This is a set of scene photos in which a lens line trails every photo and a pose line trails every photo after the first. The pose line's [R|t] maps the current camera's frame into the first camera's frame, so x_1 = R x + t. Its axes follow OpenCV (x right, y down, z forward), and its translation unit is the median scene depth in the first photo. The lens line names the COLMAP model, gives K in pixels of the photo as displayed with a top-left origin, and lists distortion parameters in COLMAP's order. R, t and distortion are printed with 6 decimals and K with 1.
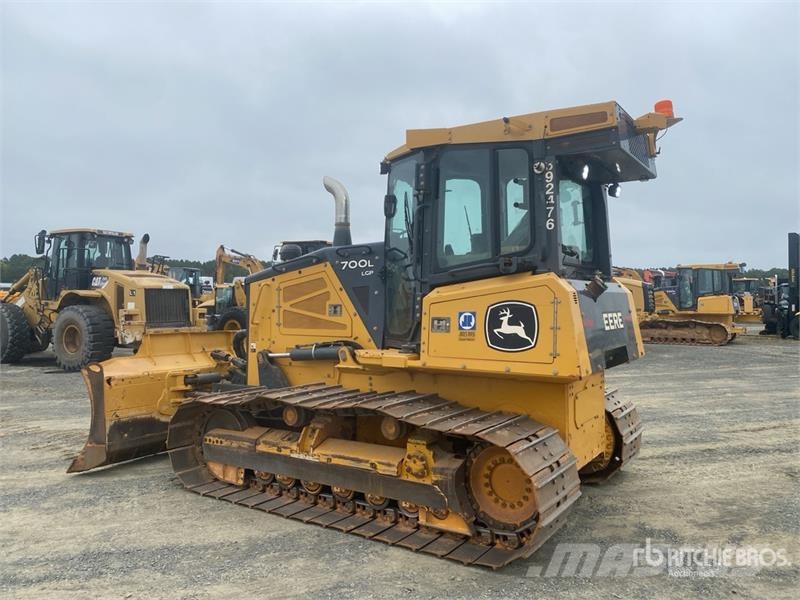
lens RADIAL K [[600.8, 0, 402.7], [0, 600.8, 284.9], [0, 0, 1]] dist [0.008621, -0.004556]
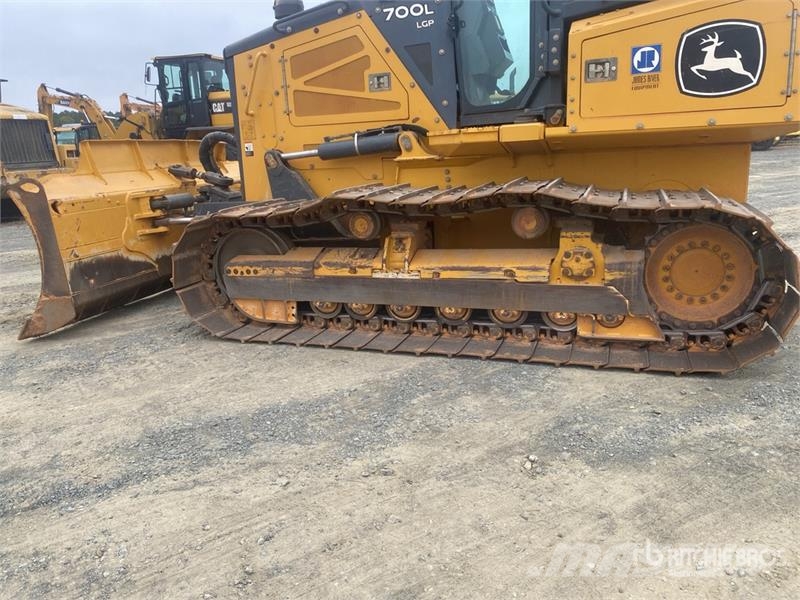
lens RADIAL K [[598.4, 0, 391.6], [0, 598.4, 299.8], [0, 0, 1]] dist [0.029850, -0.036151]
pose [[0.974120, -0.106930, 0.199138, -0.276291], [0.047367, 0.958030, 0.282726, 0.090989], [-0.221012, -0.265977, 0.938302, 0.256161]]
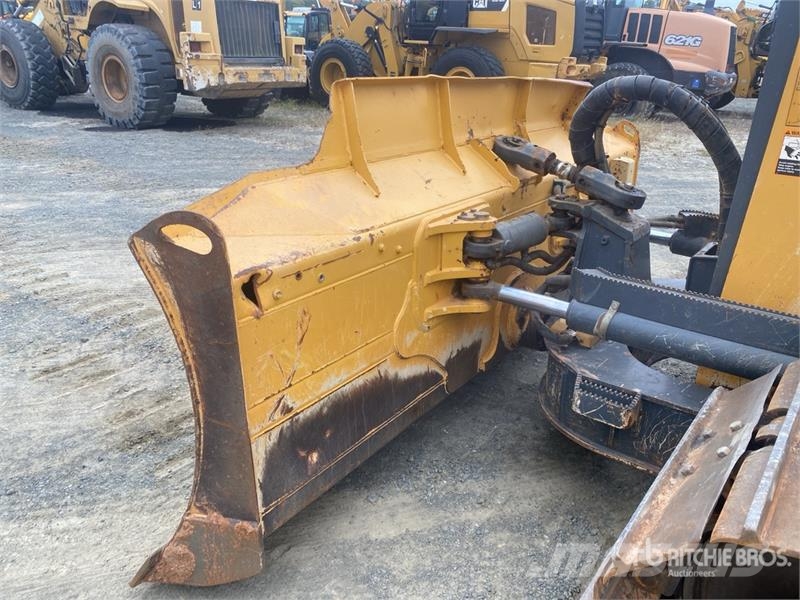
lens RADIAL K [[615.4, 0, 399.2], [0, 615.4, 284.9], [0, 0, 1]] dist [0.088402, -0.114883]
pose [[0.994053, 0.065514, -0.086985, -0.431164], [-0.026978, 0.922041, 0.386151, 0.066341], [0.105502, -0.381508, 0.918325, 0.826210]]
